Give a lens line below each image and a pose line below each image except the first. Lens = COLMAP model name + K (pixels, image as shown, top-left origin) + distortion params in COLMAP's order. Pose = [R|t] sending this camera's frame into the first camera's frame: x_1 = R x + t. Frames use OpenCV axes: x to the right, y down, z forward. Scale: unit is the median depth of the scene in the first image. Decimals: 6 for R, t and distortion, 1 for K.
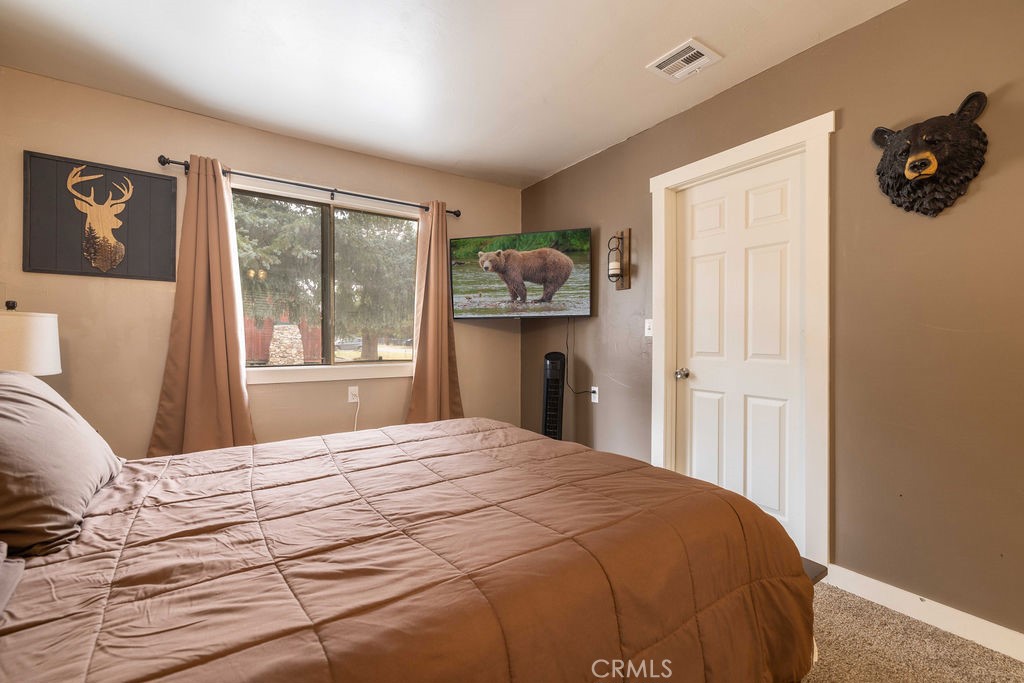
lens RADIAL K [[432.4, 0, 512.1], [0, 432.4, 338.6], [0, 0, 1]] dist [-0.000500, 0.000768]
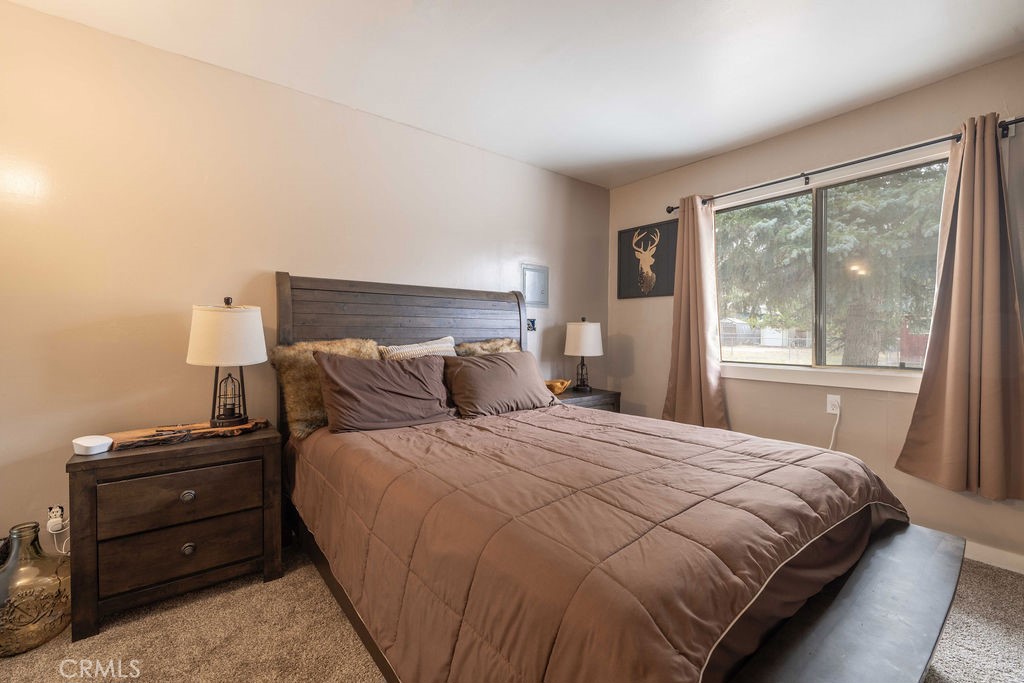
lens RADIAL K [[432.4, 0, 516.2], [0, 432.4, 340.4], [0, 0, 1]] dist [-0.000500, 0.000768]
pose [[0.061723, 0.013606, -0.998001, 0.599308], [-0.003573, 0.999904, 0.013411, -0.006368], [0.998087, 0.002738, 0.061766, 0.446145]]
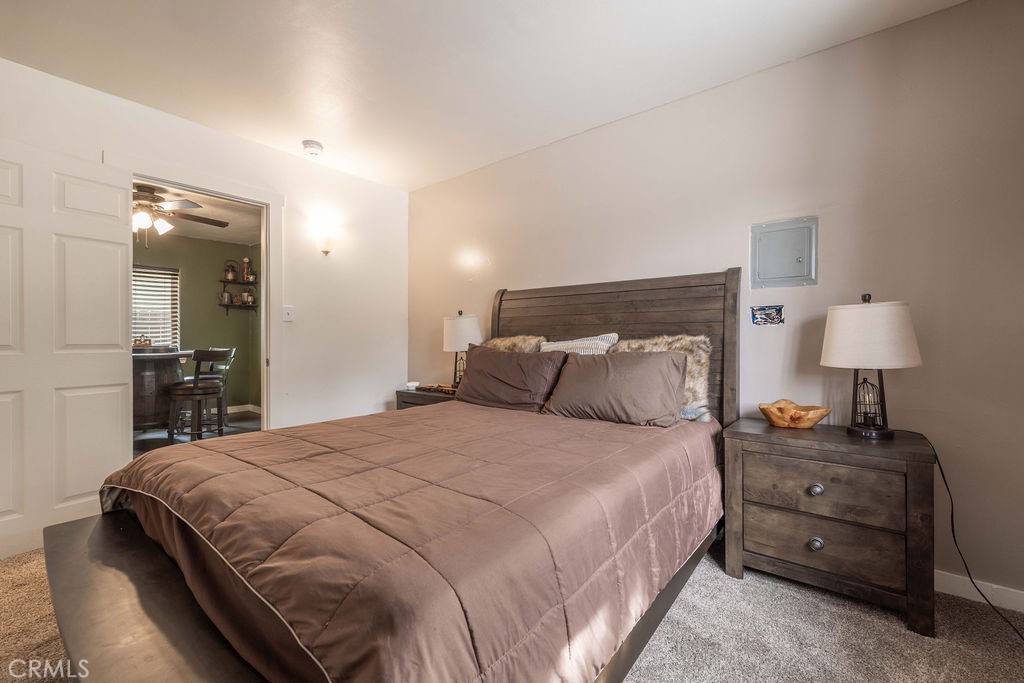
lens RADIAL K [[432.4, 0, 515.1], [0, 432.4, 338.6], [0, 0, 1]] dist [-0.000500, 0.000768]
pose [[-0.959551, 0.009055, -0.281390, -0.025104], [0.008779, 0.999959, 0.002240, 0.006959], [0.281399, -0.000321, -0.959591, 1.324773]]
